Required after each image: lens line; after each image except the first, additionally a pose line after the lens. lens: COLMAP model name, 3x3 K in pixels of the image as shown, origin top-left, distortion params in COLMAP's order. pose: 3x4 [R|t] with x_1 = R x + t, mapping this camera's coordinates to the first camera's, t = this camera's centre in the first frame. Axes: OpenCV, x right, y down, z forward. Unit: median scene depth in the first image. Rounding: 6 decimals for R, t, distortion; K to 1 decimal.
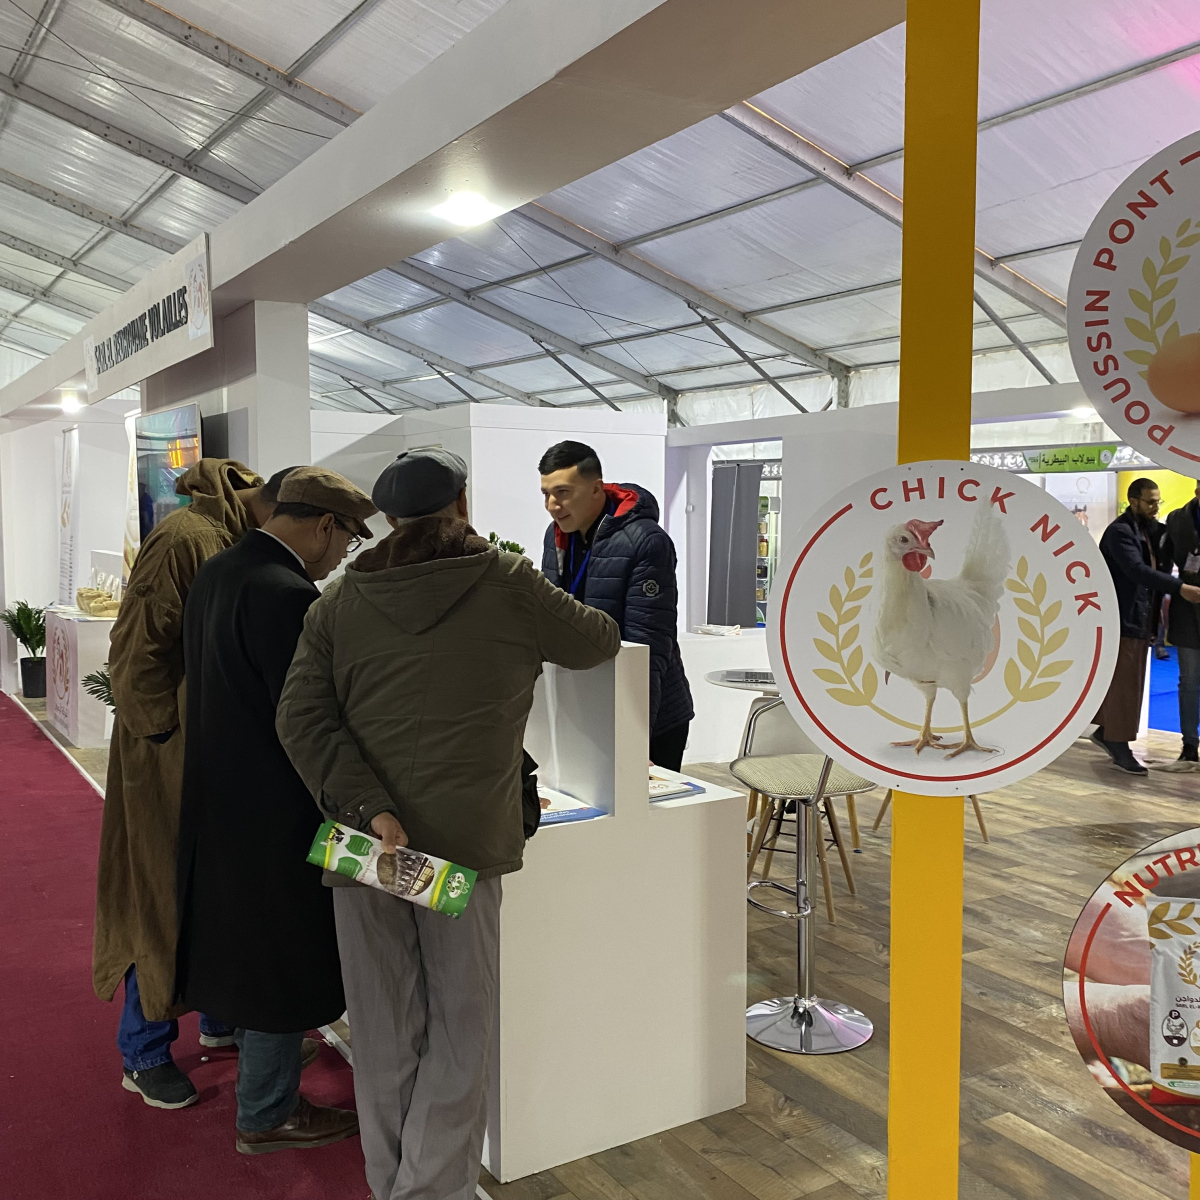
lens RADIAL K [[1184.8, 0, 600.0], [0, 1184.8, 600.0], [0, 0, 1]] dist [0.133229, -0.292292]
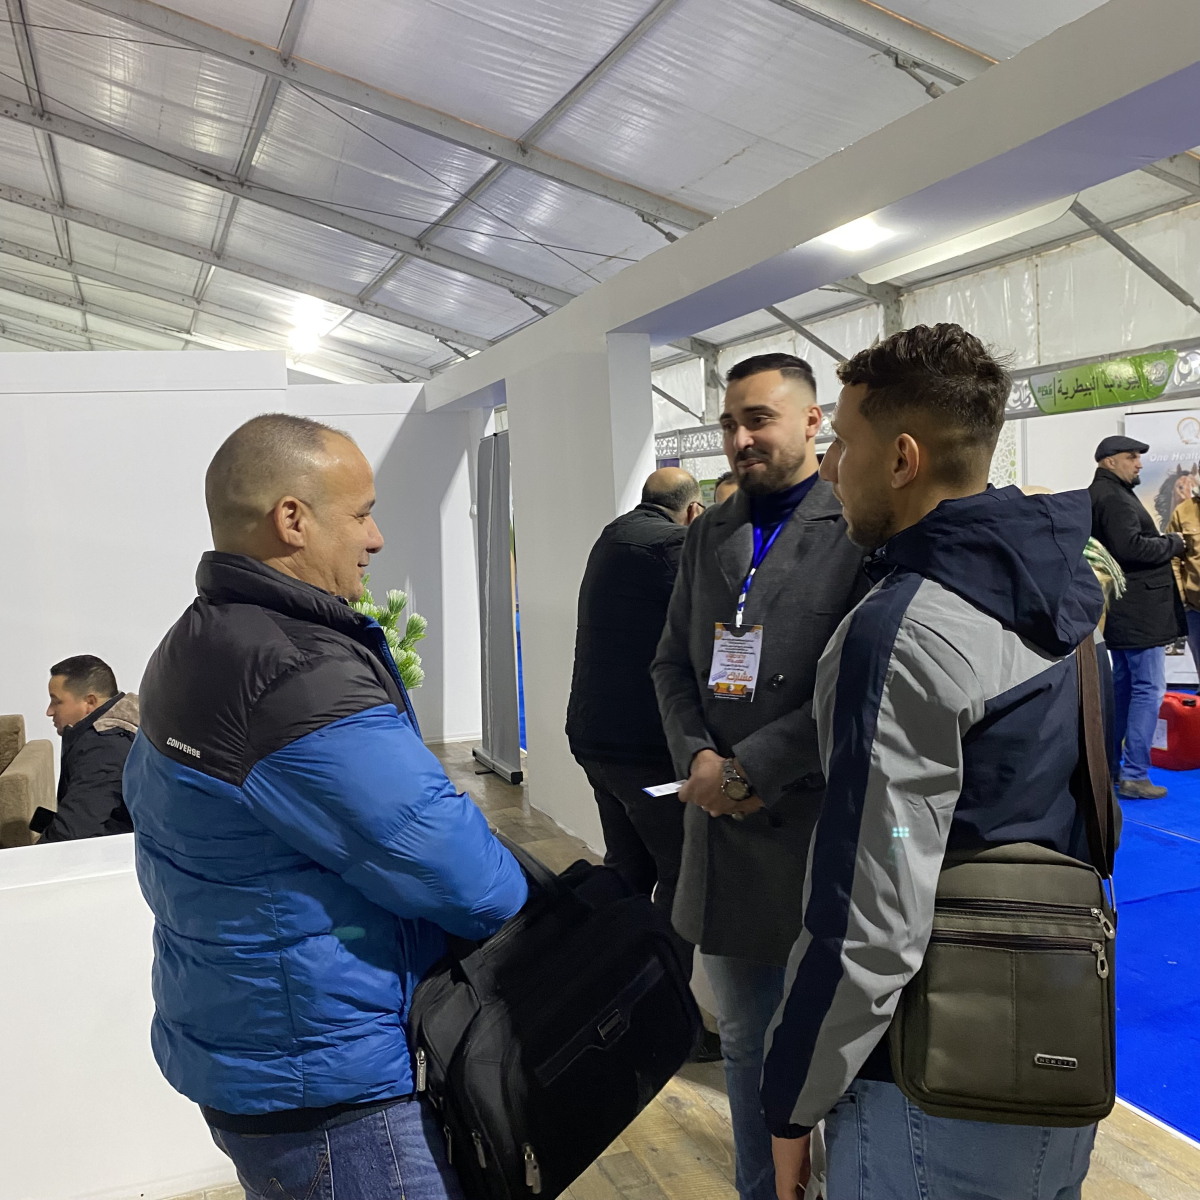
lens RADIAL K [[1187.3, 0, 618.3], [0, 1187.3, 615.3], [0, 0, 1]] dist [0.039811, -0.067599]
pose [[0.975097, -0.032548, -0.219378, 0.745711], [0.036531, 0.999233, 0.014123, -0.065544], [0.218750, -0.021786, 0.975538, 1.039276]]
